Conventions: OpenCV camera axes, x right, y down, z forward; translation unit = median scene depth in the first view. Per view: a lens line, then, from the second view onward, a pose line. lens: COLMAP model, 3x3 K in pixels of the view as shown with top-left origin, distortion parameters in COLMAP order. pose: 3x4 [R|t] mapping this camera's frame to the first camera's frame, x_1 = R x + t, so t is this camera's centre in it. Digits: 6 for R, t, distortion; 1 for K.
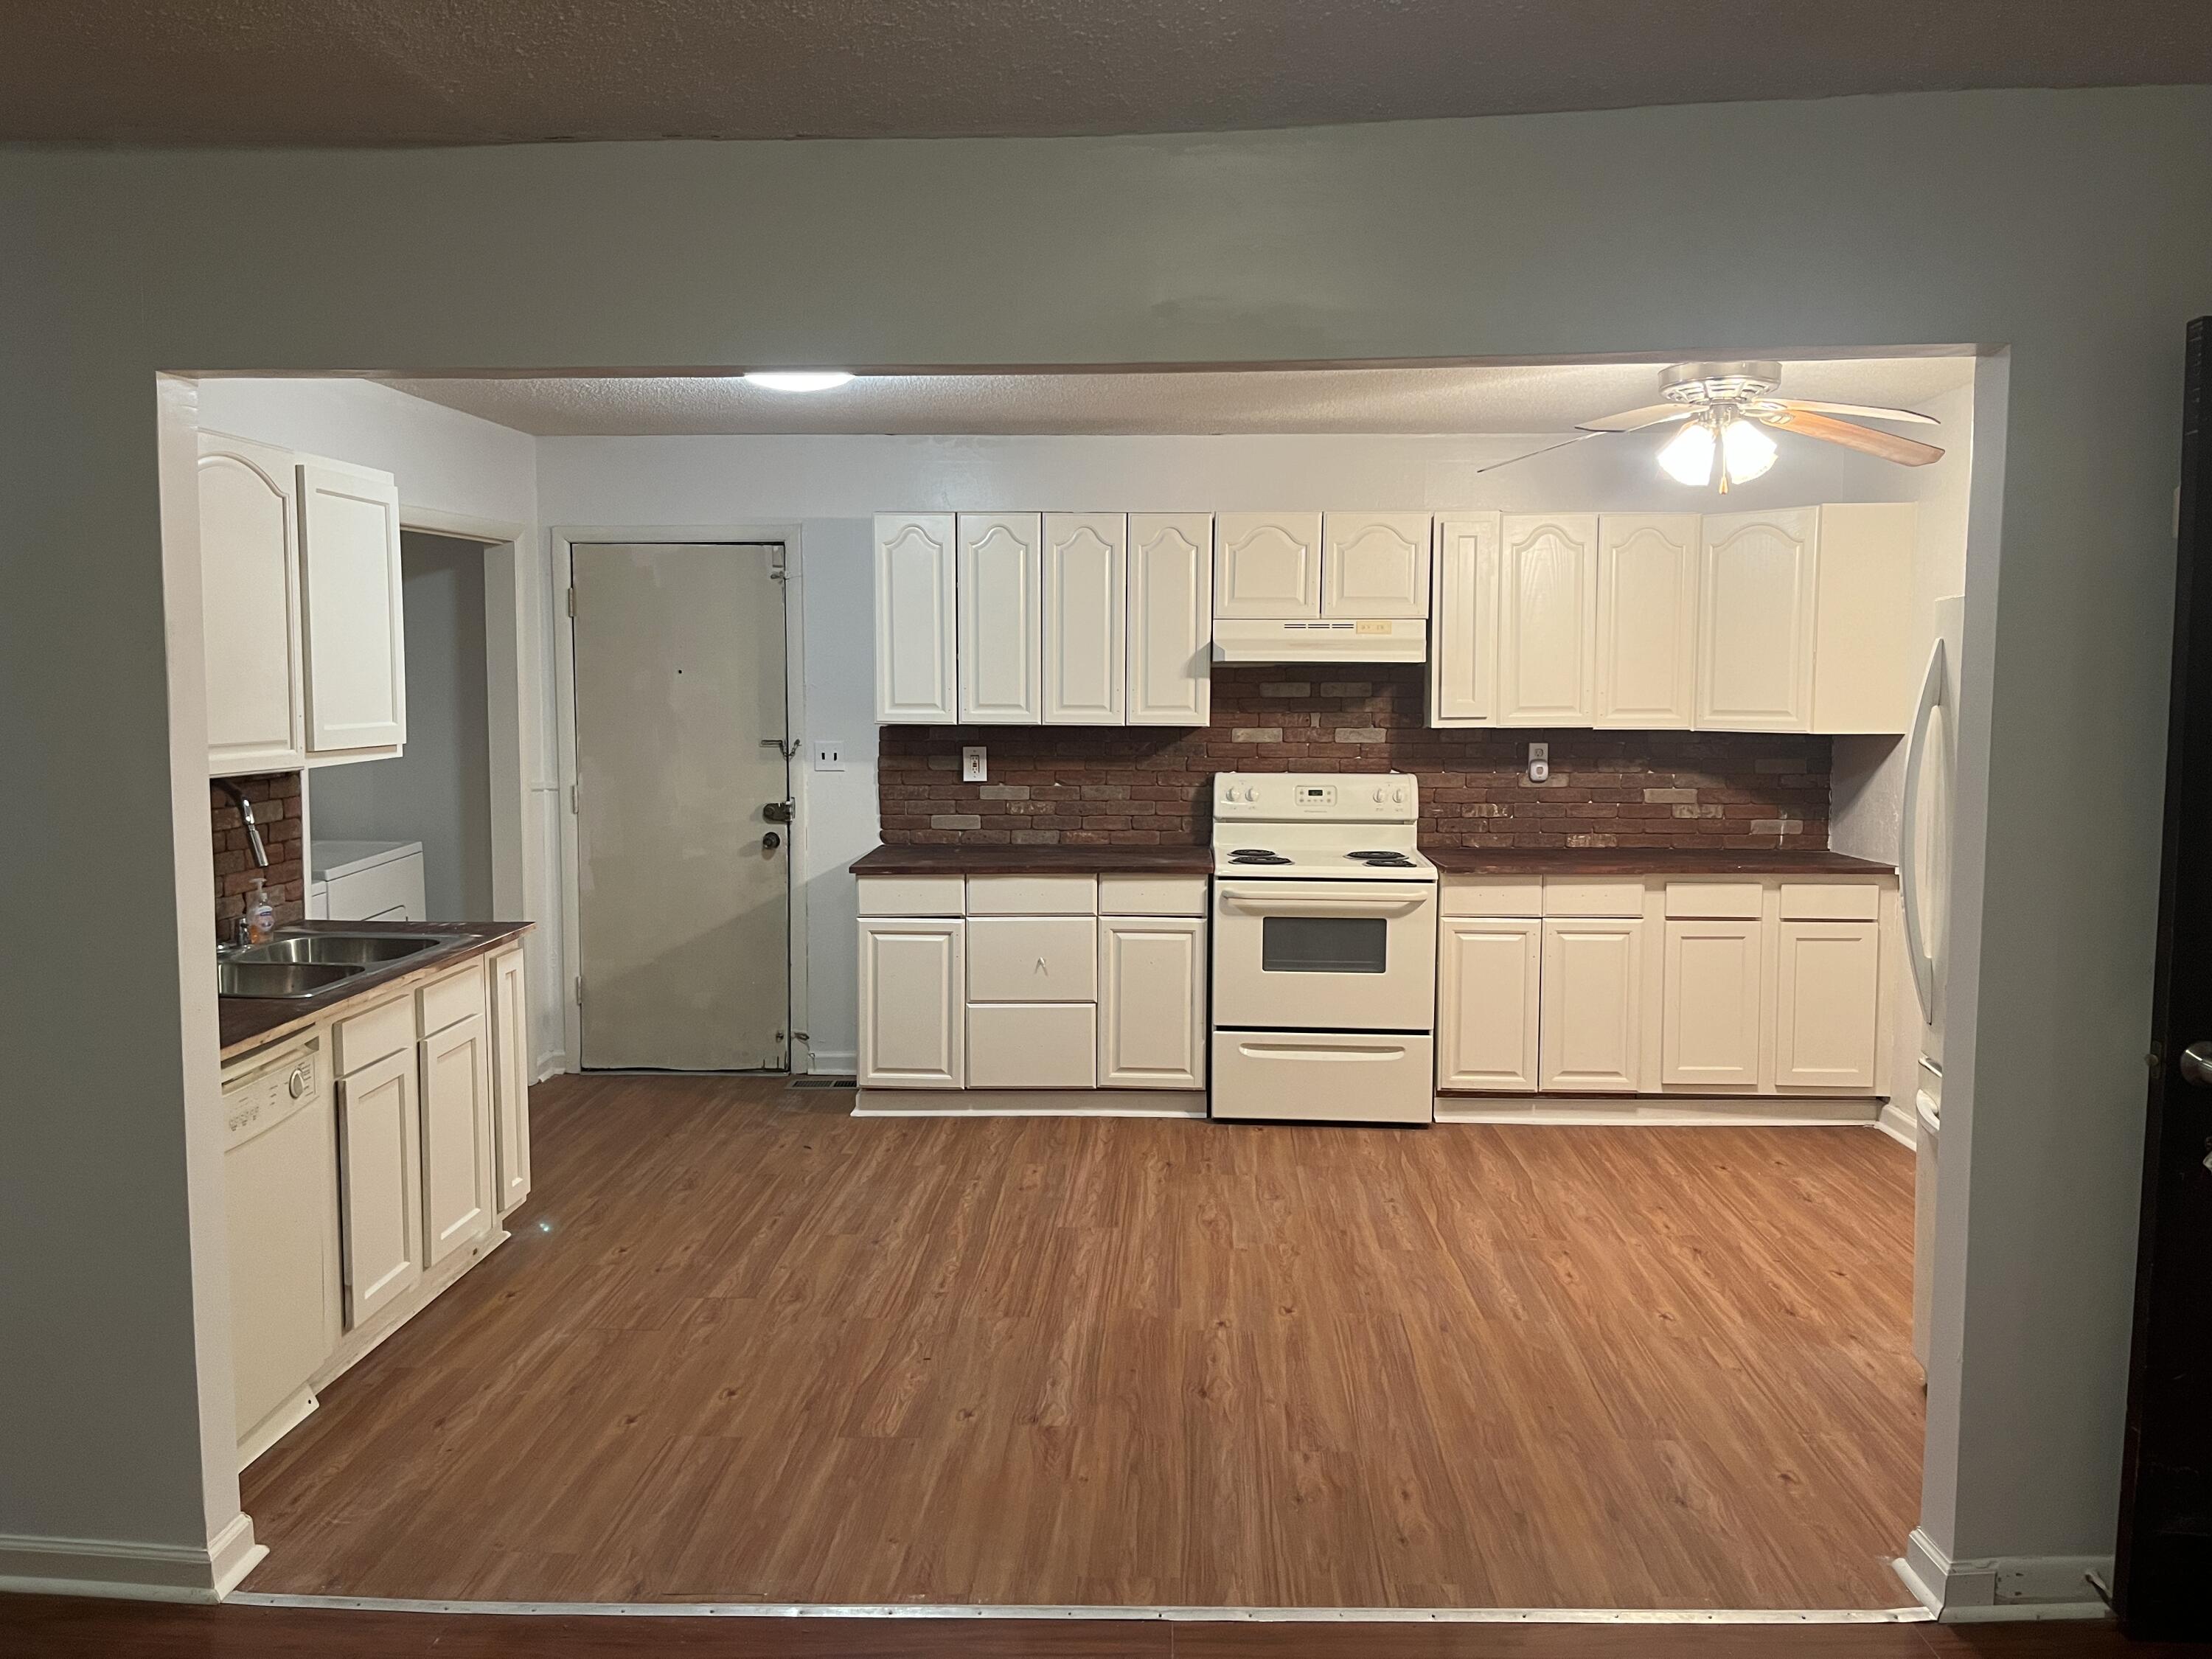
lens RADIAL K [[1682.9, 0, 1106.0], [0, 1682.9, 829.5], [0, 0, 1]] dist [0.061889, -0.077945]
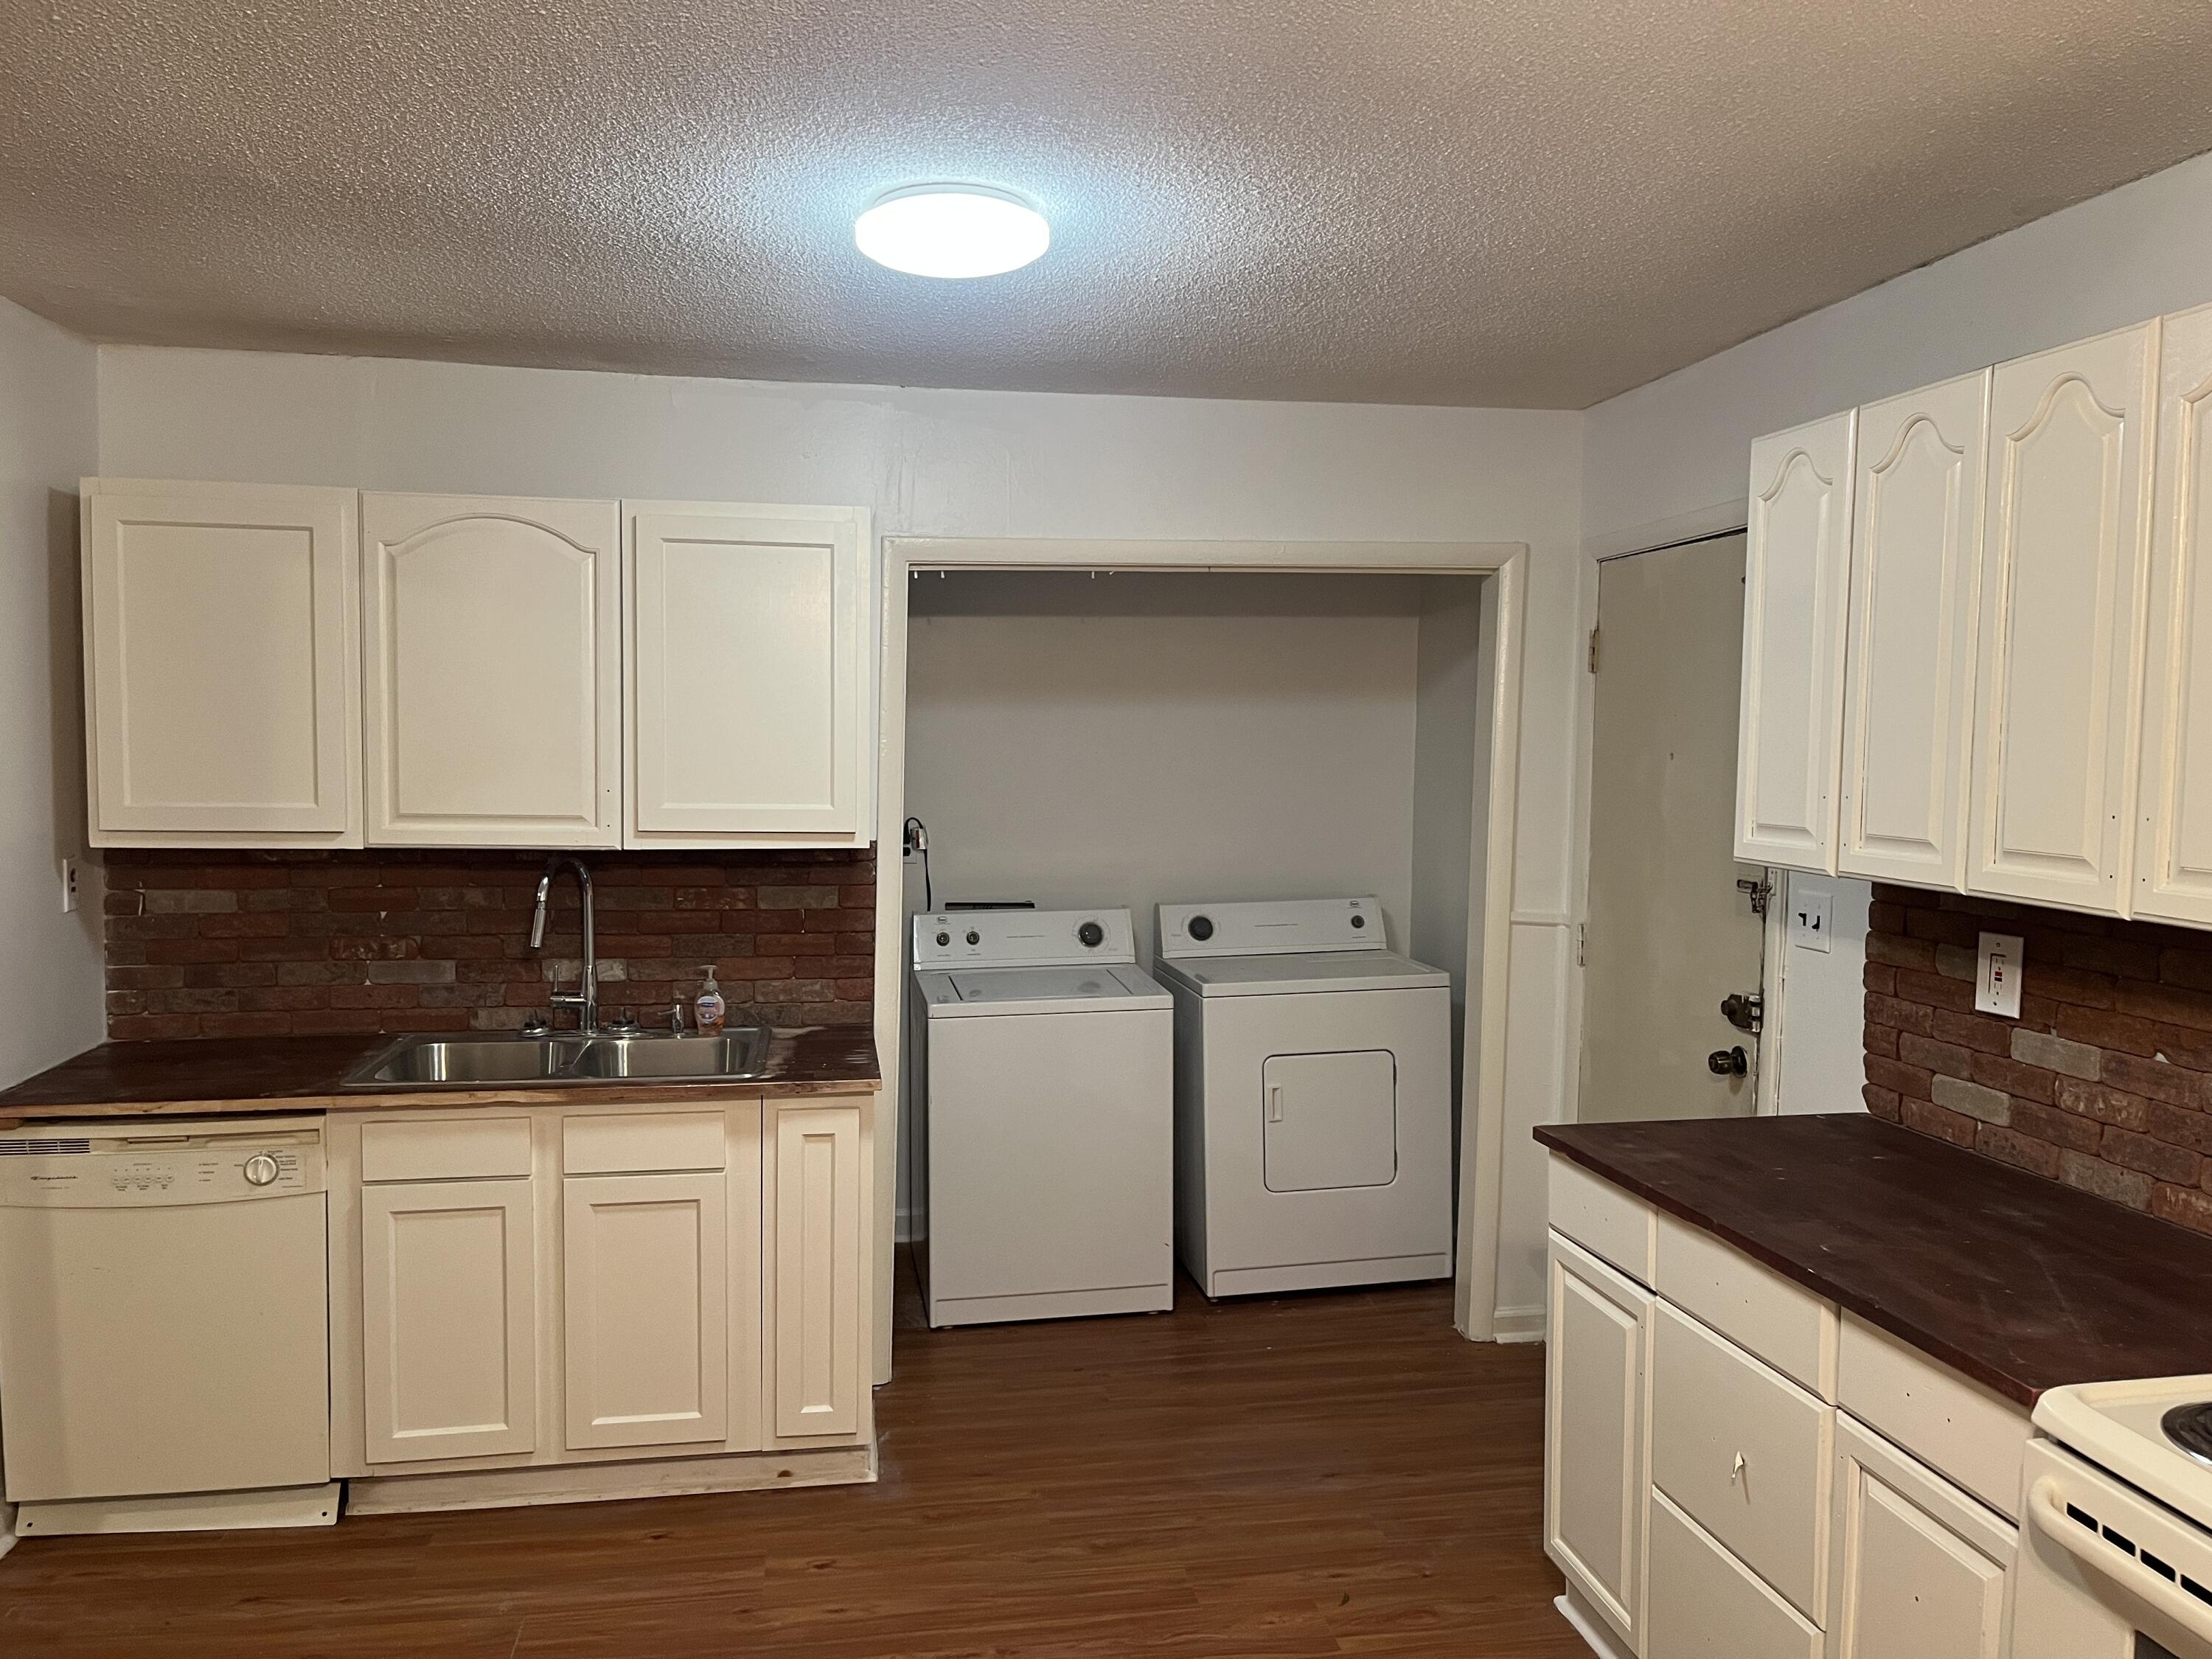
lens RADIAL K [[1682.9, 0, 1106.0], [0, 1682.9, 829.5], [0, 0, 1]] dist [0.061889, -0.077945]
pose [[0.210256, 0.057662, -0.975944, 0.325410], [-0.103622, 0.993950, 0.036401, -0.074243], [0.972139, 0.093476, 0.214959, 0.739834]]
